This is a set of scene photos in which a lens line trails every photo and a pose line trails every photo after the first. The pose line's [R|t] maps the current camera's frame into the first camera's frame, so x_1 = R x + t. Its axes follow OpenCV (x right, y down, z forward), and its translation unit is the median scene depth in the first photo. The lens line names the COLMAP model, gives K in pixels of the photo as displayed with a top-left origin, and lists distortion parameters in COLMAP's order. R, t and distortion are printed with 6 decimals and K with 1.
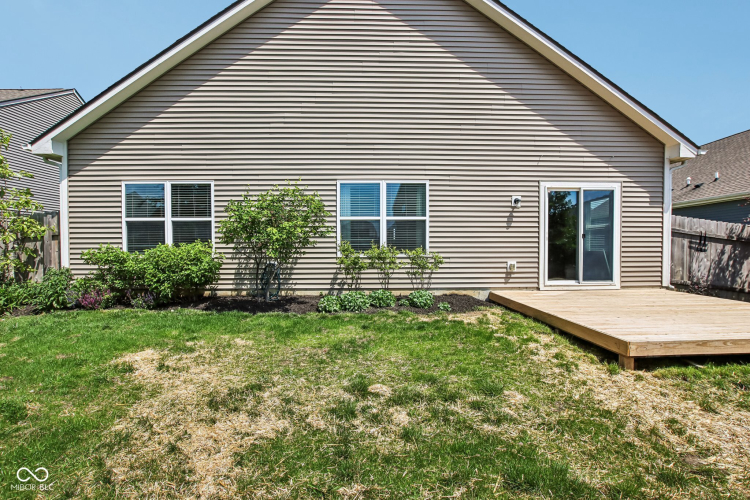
lens RADIAL K [[353.6, 0, 367.6], [0, 353.6, 247.9], [0, 0, 1]] dist [-0.026253, 0.000015]
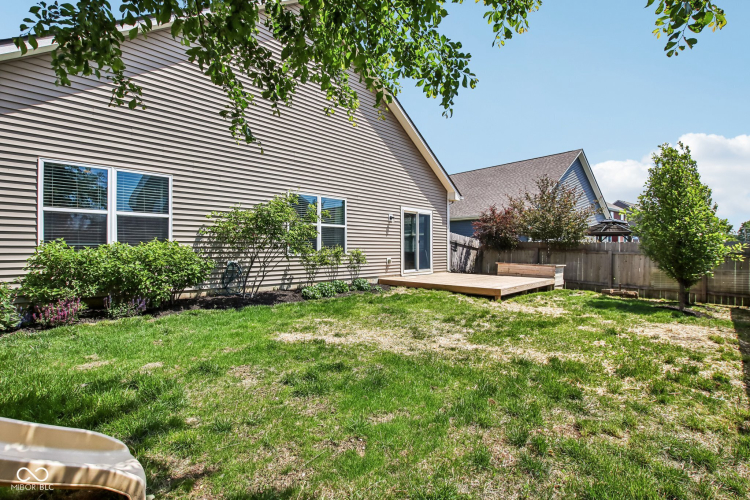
lens RADIAL K [[353.6, 0, 367.6], [0, 353.6, 247.9], [0, 0, 1]] dist [-0.026253, 0.000015]
pose [[0.721416, 0.006755, 0.692469, -0.699290], [-0.004083, 0.999977, -0.005501, 0.004283], [-0.692490, 0.001141, 0.721426, -0.023158]]
